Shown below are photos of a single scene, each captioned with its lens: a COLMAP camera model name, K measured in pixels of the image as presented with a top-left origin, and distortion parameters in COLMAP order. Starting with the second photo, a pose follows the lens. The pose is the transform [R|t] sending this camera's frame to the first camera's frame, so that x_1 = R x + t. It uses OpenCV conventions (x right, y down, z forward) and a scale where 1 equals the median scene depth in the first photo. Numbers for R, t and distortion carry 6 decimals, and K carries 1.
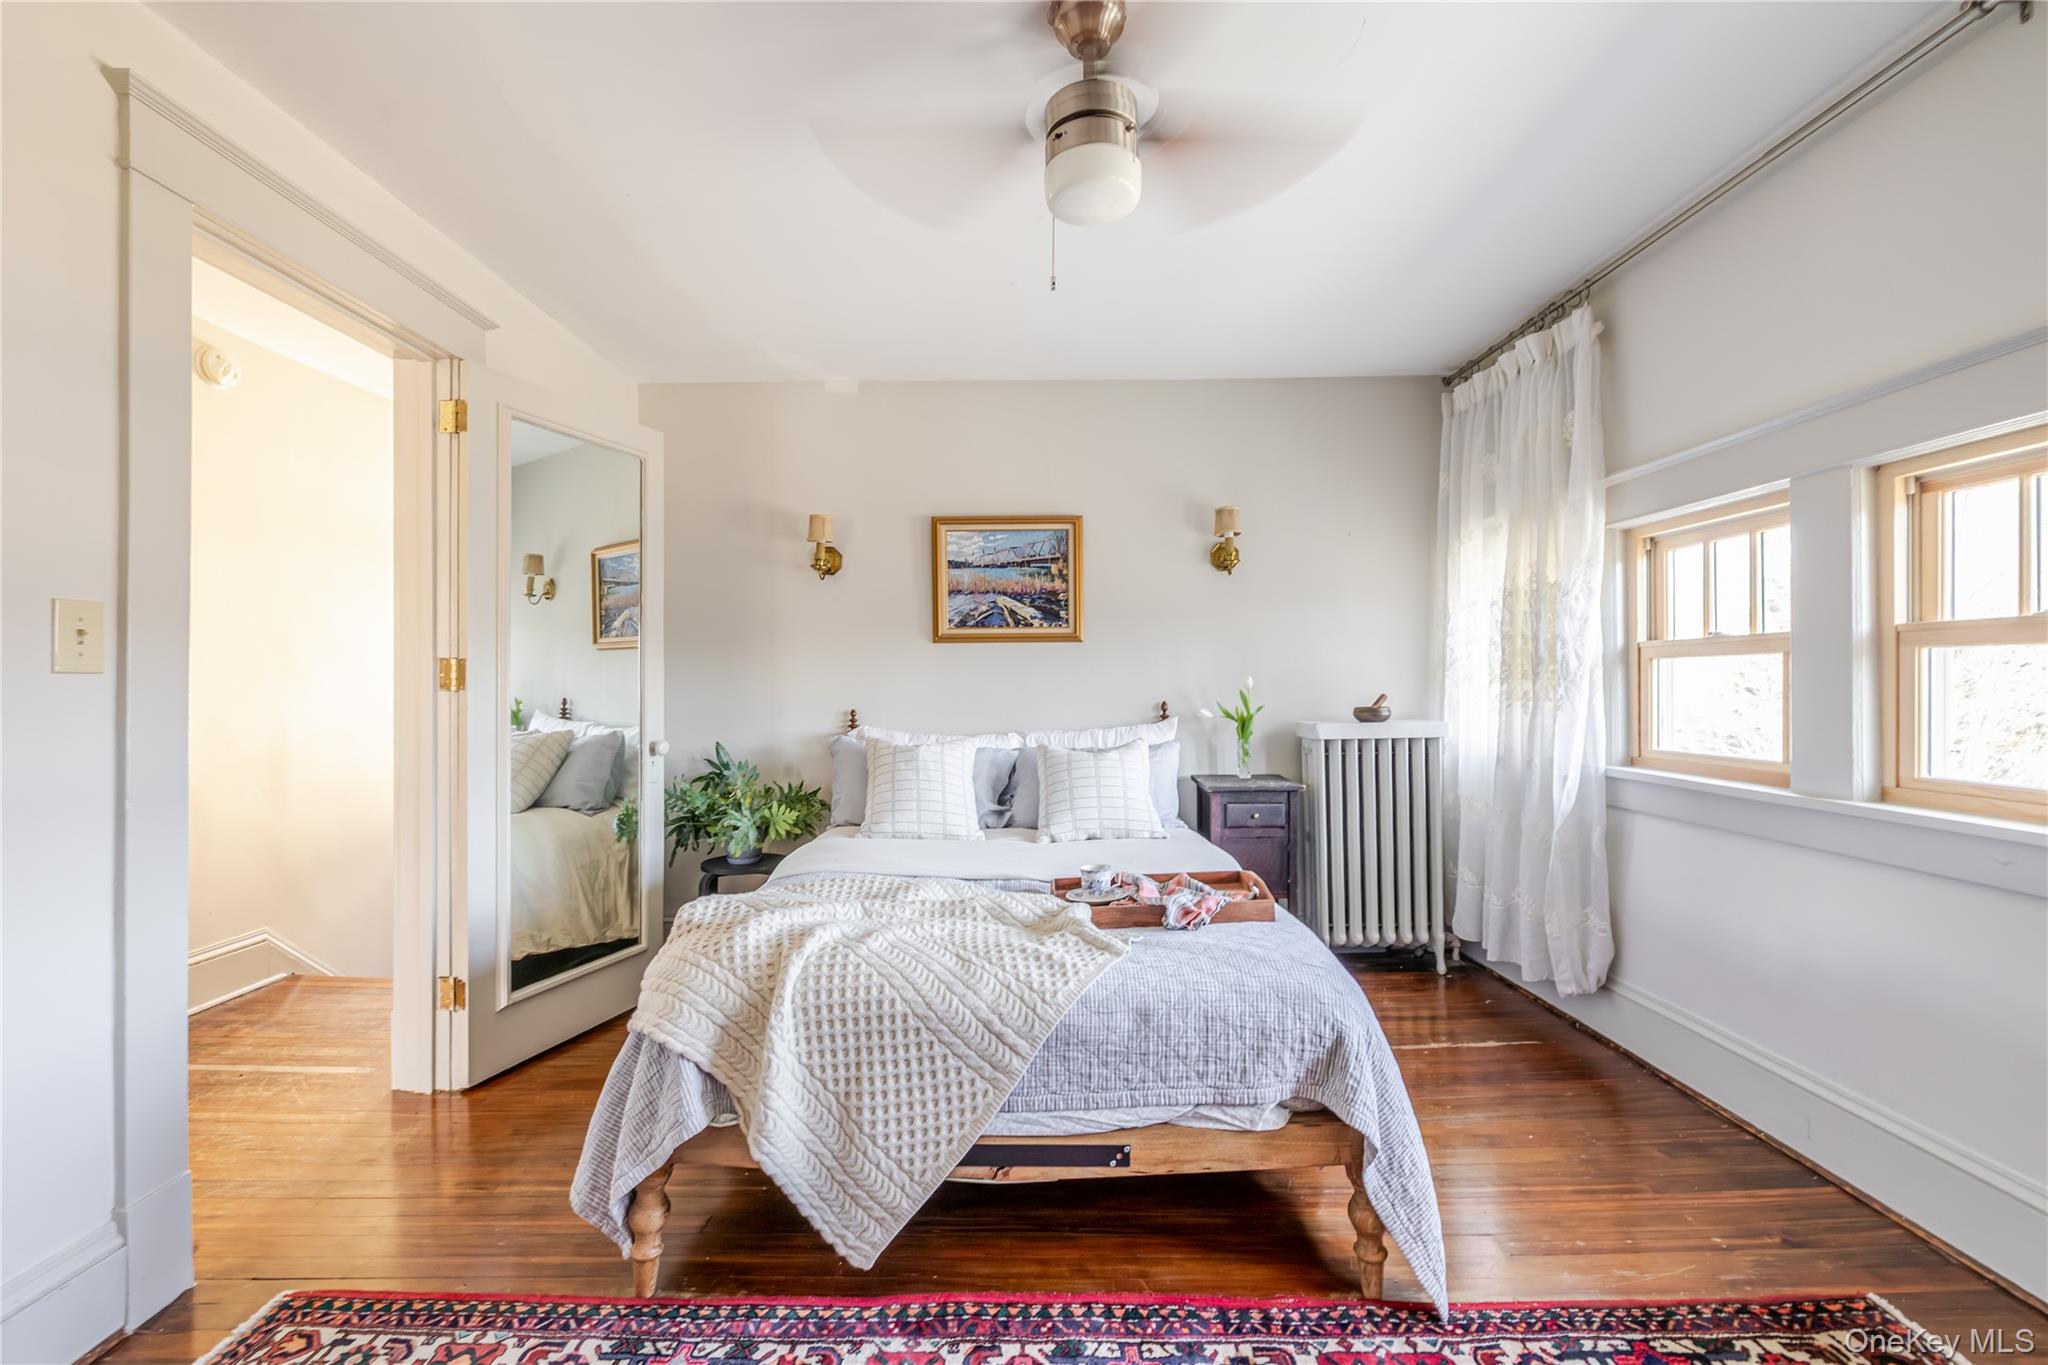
lens RADIAL K [[864.9, 0, 1019.7], [0, 864.9, 677.7], [0, 0, 1]] dist [0.005717, -0.000258]
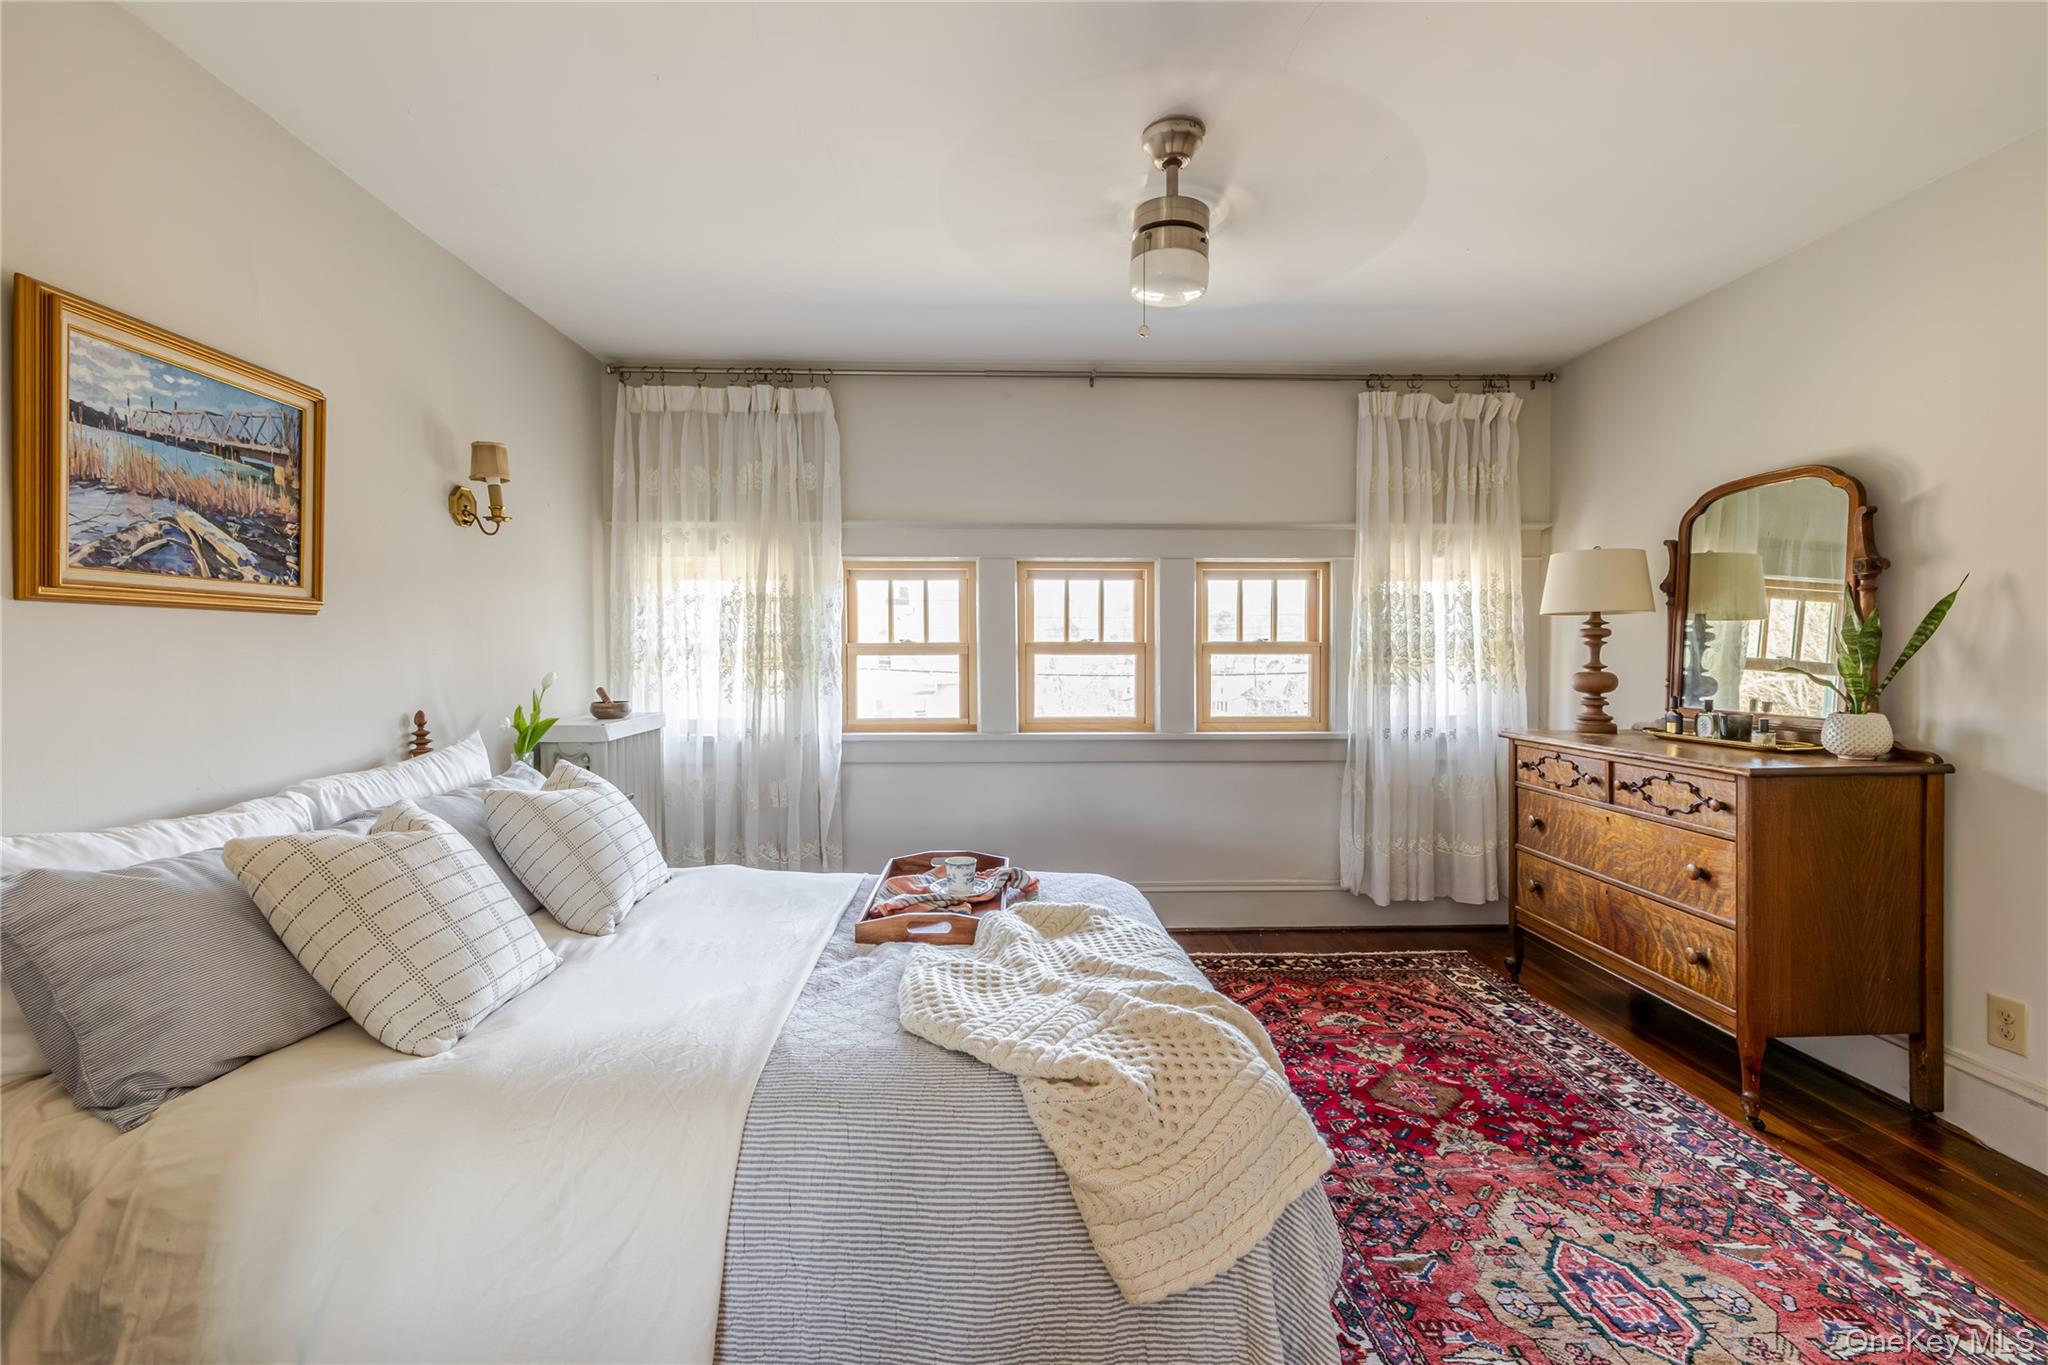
lens RADIAL K [[864.9, 0, 1006.6], [0, 864.9, 668.7], [0, 0, 1]] dist [0.005717, -0.000258]
pose [[-0.032068, -0.012410, 0.999409, -0.509179], [0.001423, 0.999921, 0.012462, -0.012941], [-0.999485, 0.001822, -0.032048, 0.570668]]
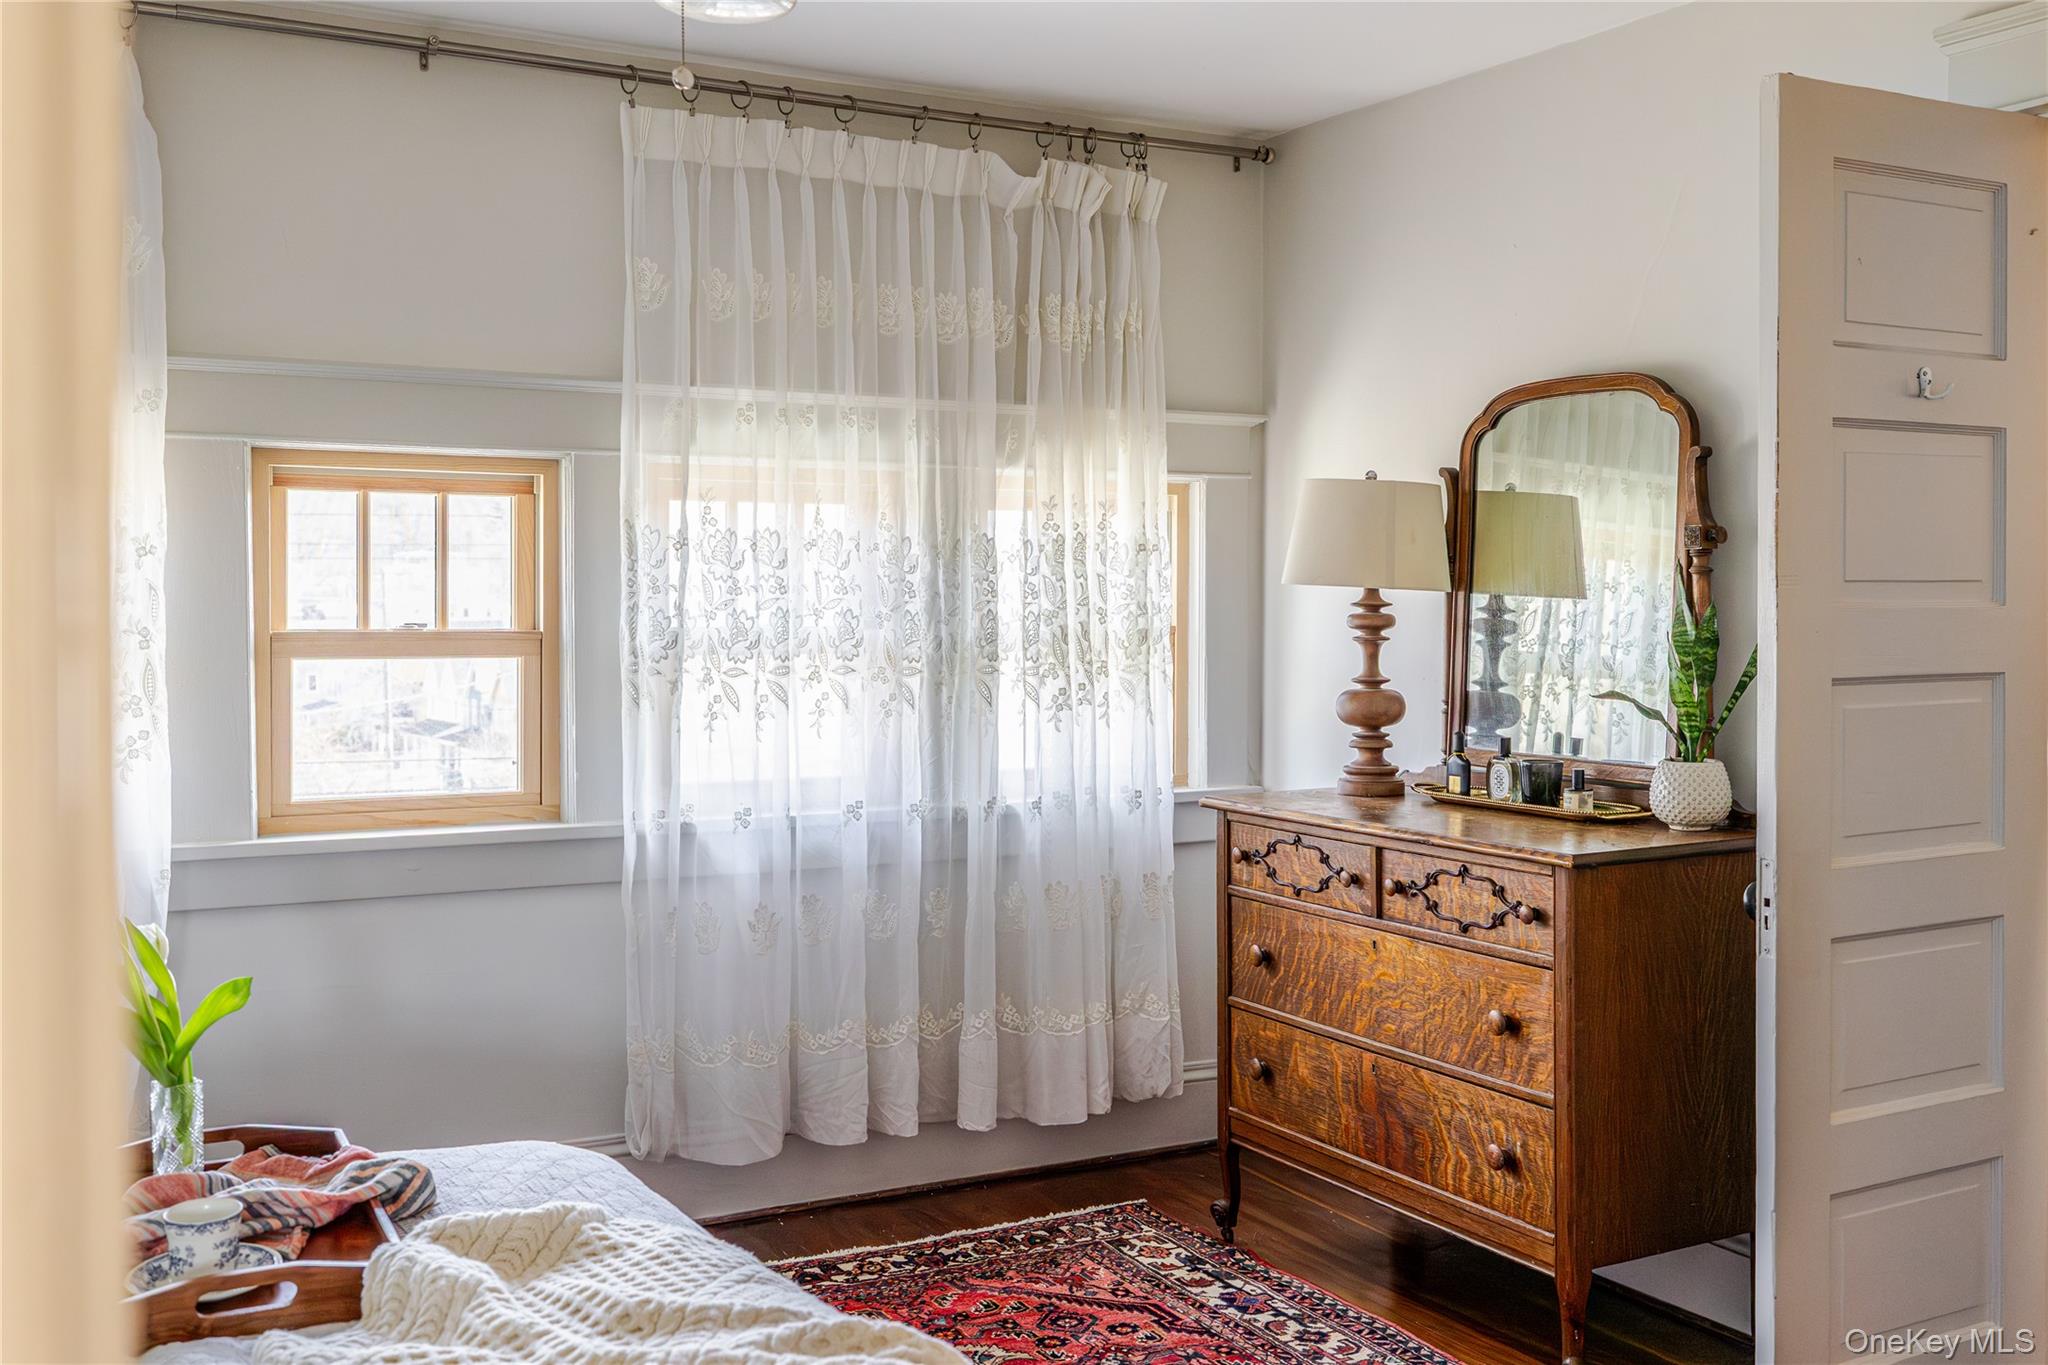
lens RADIAL K [[2023.2, 0, 984.8], [0, 2023.2, 646.4], [0, 0, 1]] dist [0.019439, 0.000000]
pose [[-0.477283, -0.019689, 0.878529, -0.590184], [0.000844, 0.999738, 0.022864, -0.048692], [-0.878749, 0.011654, -0.477141, 0.693761]]
